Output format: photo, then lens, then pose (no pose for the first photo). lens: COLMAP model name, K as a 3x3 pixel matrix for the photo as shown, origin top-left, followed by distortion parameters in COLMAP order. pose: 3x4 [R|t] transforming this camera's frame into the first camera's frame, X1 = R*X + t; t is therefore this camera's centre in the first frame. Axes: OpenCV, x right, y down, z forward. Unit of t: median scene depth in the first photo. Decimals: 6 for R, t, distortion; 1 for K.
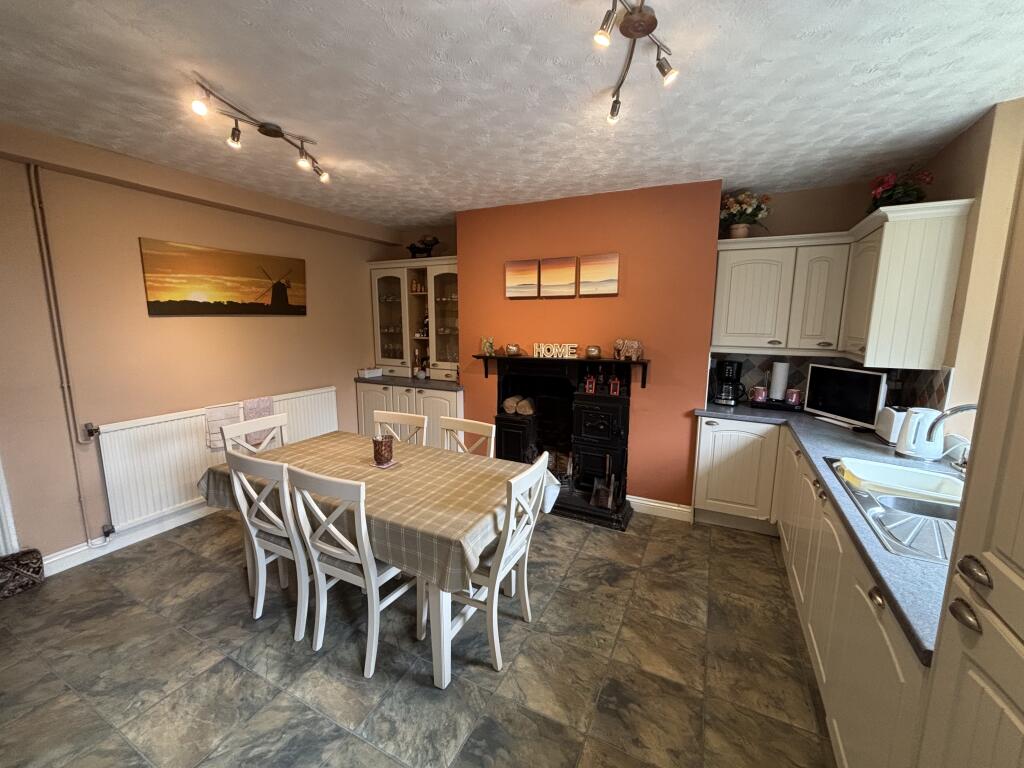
lens RADIAL K [[415.2, 0, 512.0], [0, 415.2, 384.0], [0, 0, 1]] dist [-0.000779, -0.000136]
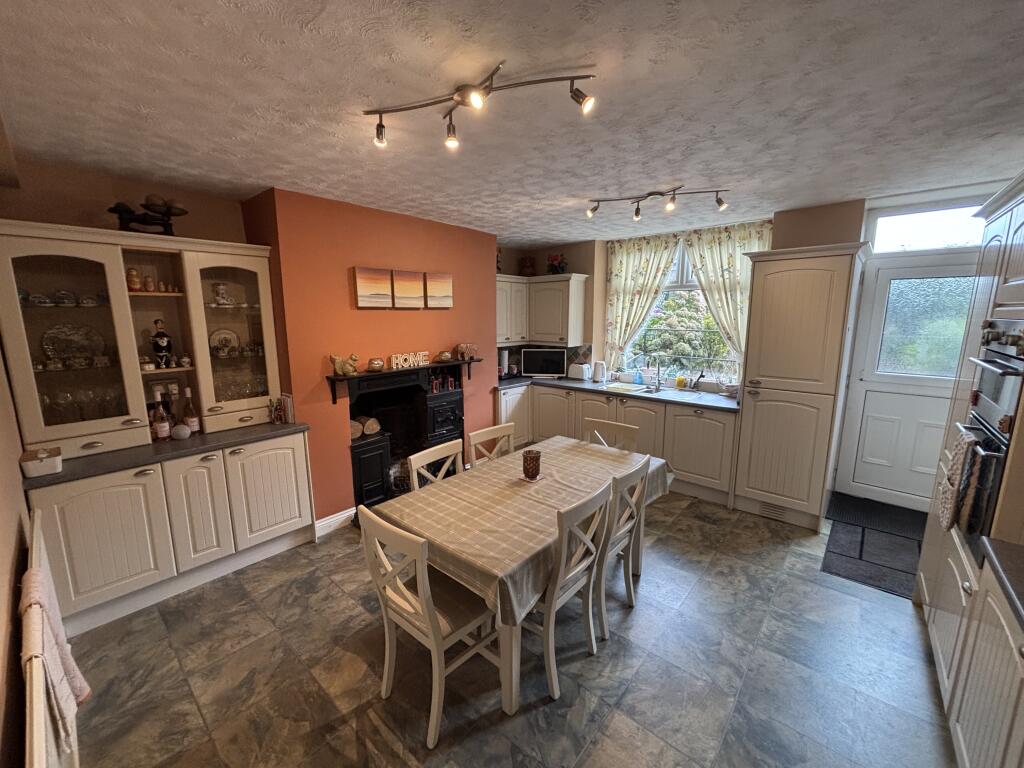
lens RADIAL K [[409.1, 0, 512.0], [0, 409.1, 384.0], [0, 0, 1]] dist [-0.031132, -0.000094]
pose [[0.236817, -0.167406, 0.957023, -0.825668], [0.154650, 0.978979, 0.132978, -0.118445], [-0.959167, 0.116512, 0.257728, 0.503361]]
